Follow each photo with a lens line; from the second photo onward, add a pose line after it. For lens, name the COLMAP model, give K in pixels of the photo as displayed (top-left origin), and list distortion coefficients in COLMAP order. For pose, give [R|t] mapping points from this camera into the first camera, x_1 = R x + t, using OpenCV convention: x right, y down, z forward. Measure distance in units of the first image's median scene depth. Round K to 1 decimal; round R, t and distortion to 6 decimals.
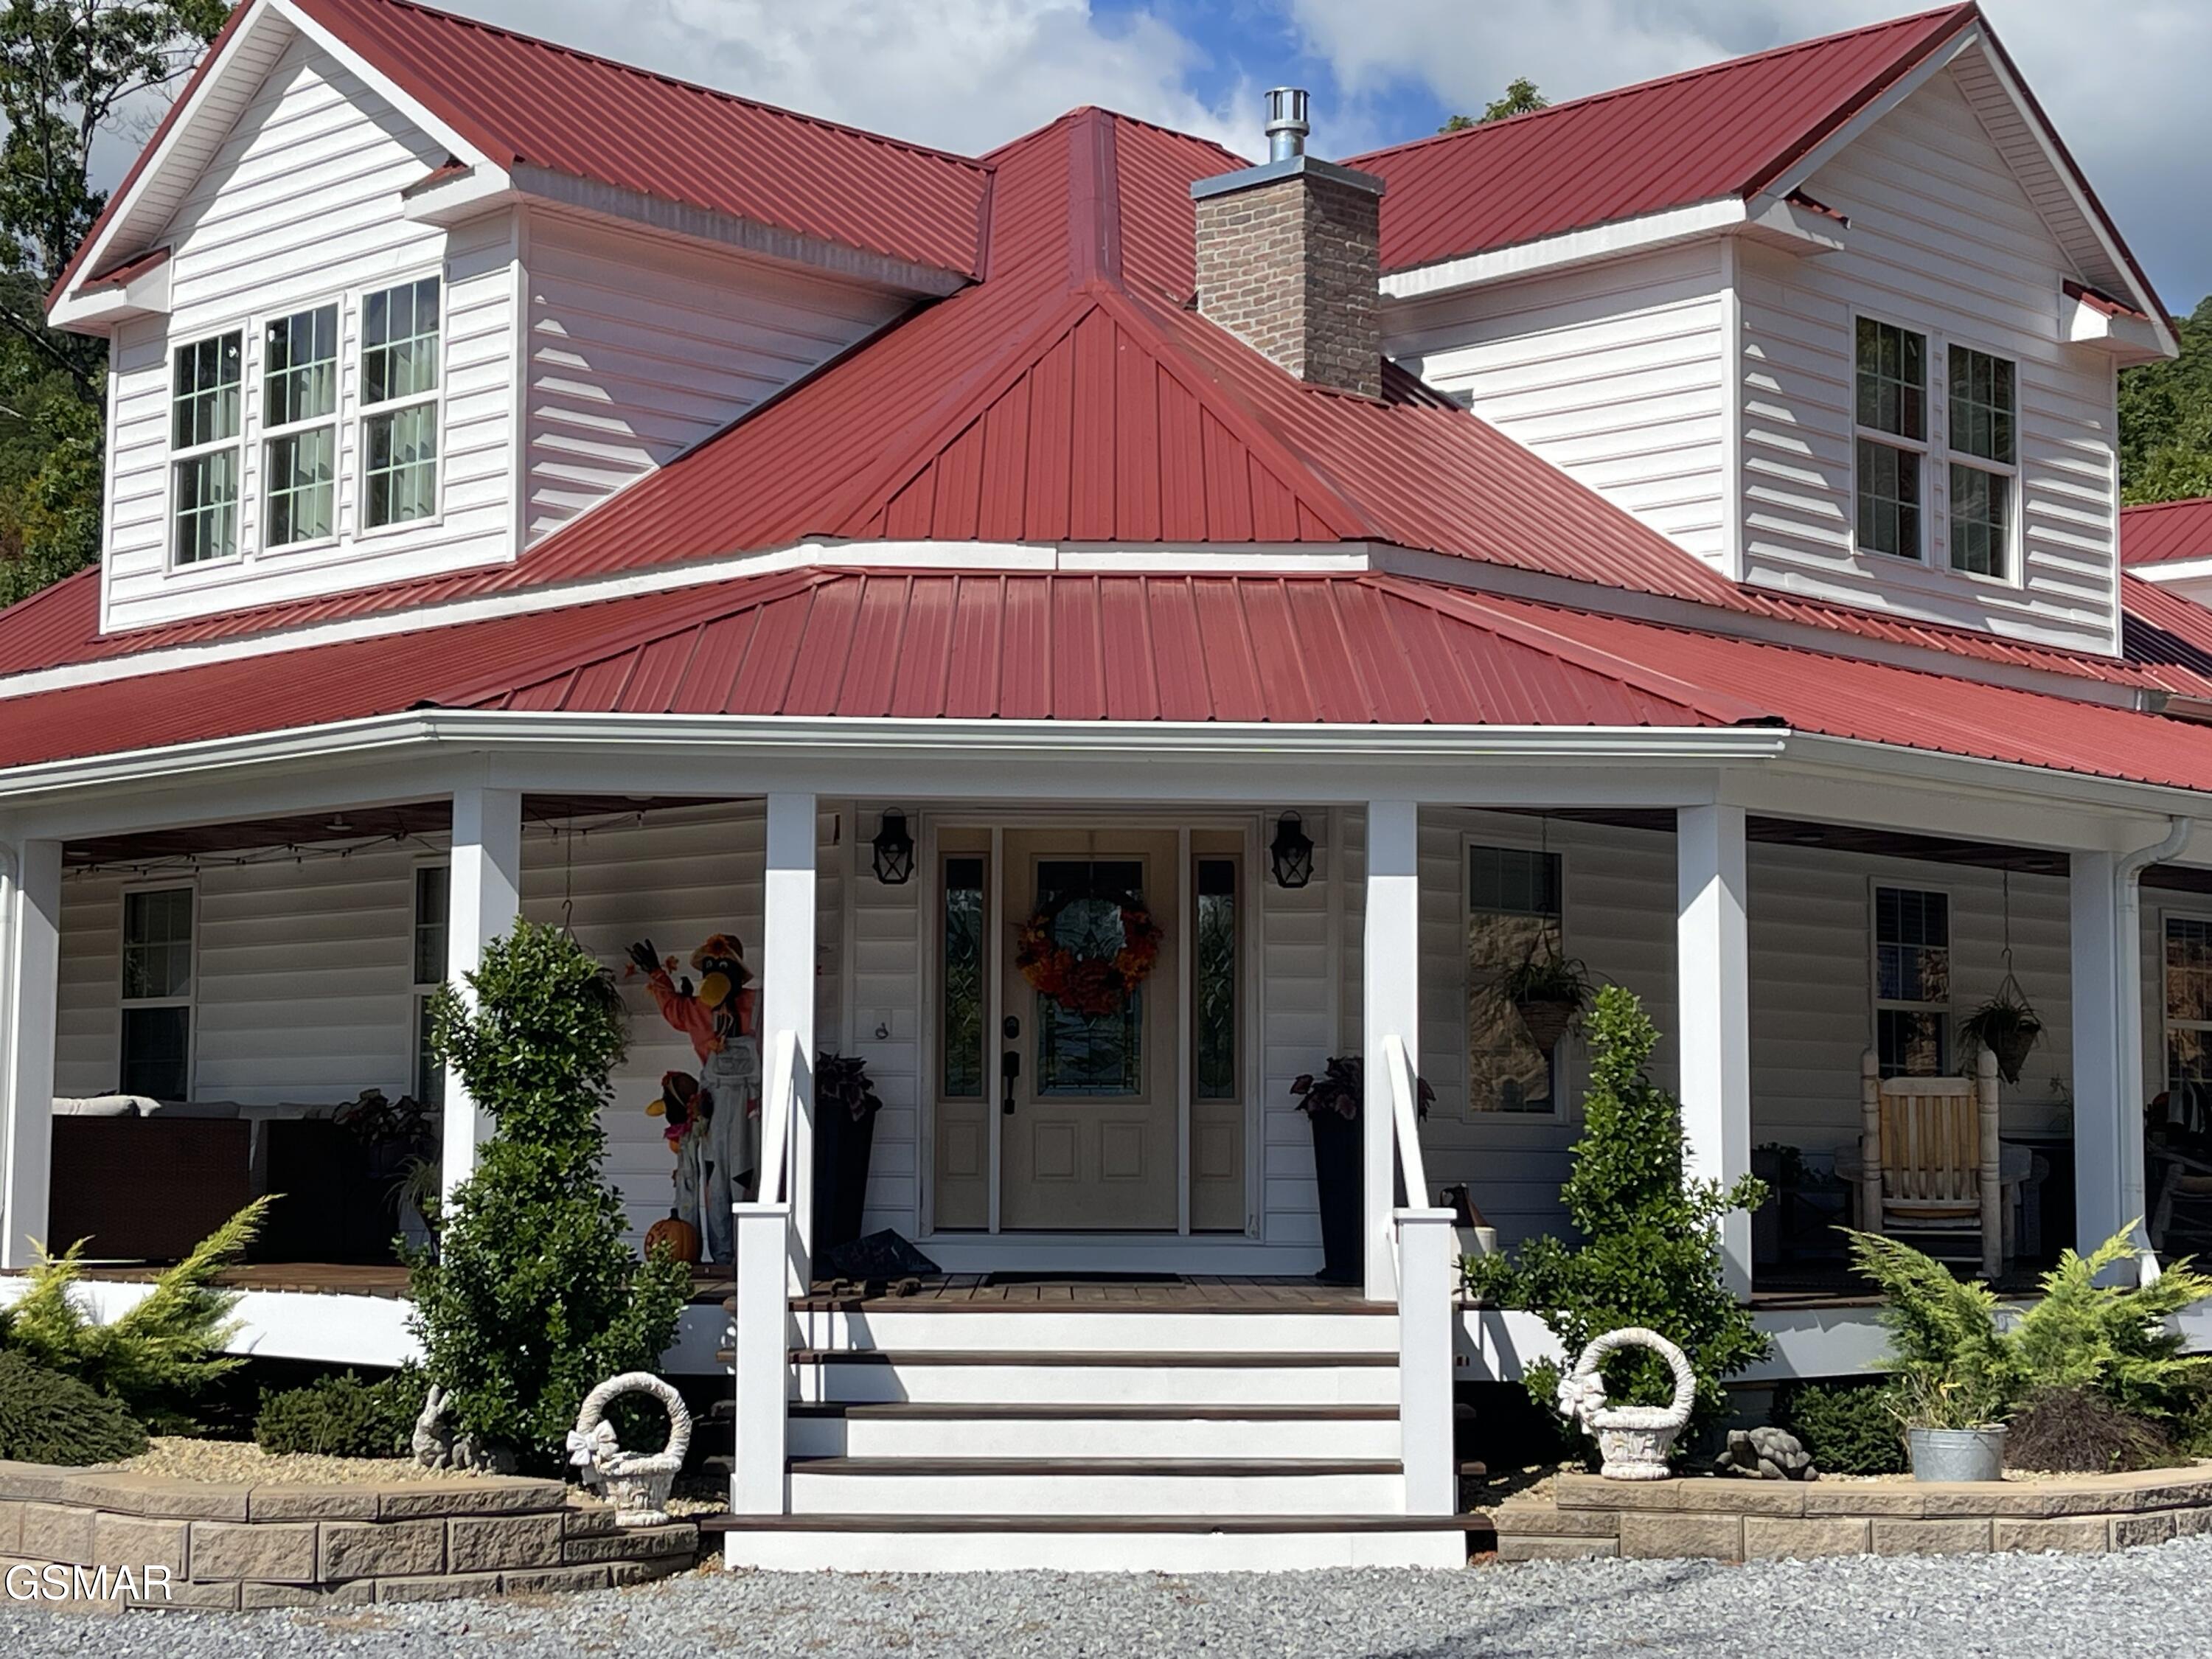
lens RADIAL K [[3578.3, 0, 1106.0], [0, 3578.3, 829.5], [0, 0, 1]] dist [0.190946, -0.713682]
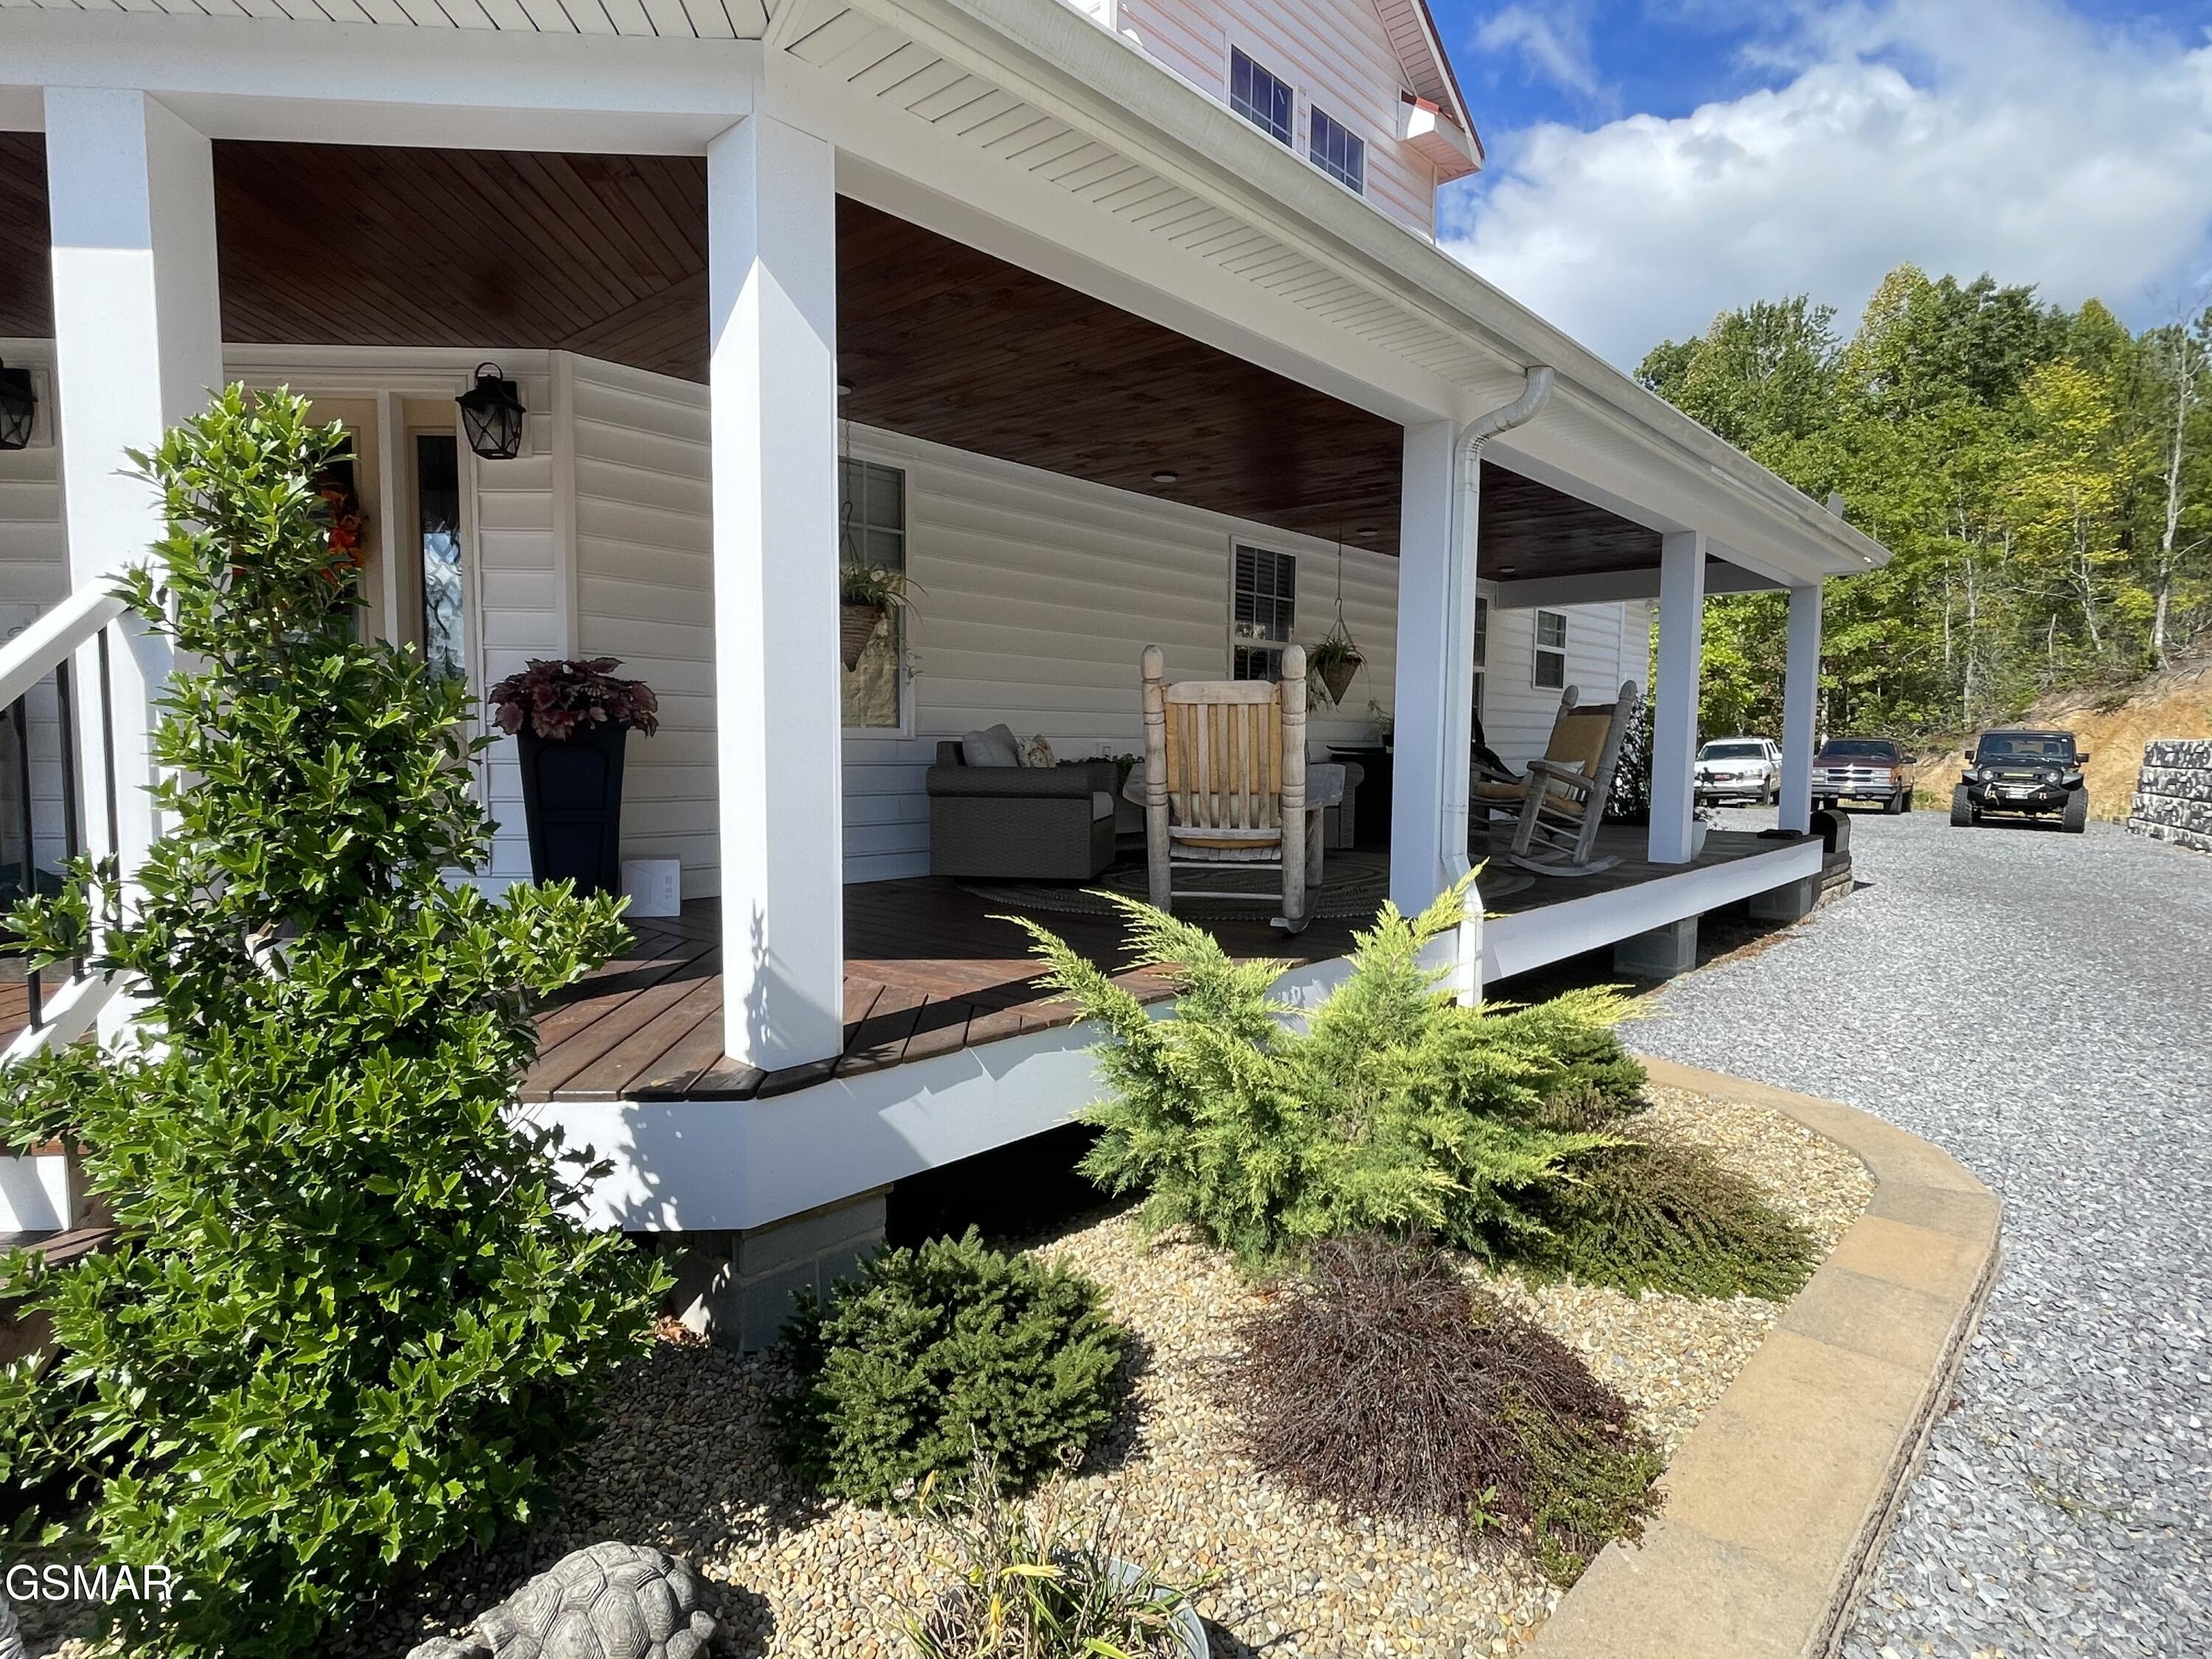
lens RADIAL K [[1171.7, 0, 1106.0], [0, 1171.7, 829.5], [0, 0, 1]] dist [0.002468, 0.000170]
pose [[0.999222, 0.000018, 0.039442, 0.163477], [-0.006469, 0.986531, 0.163444, 0.050242], [-0.038908, -0.163572, 0.985764, 0.629677]]
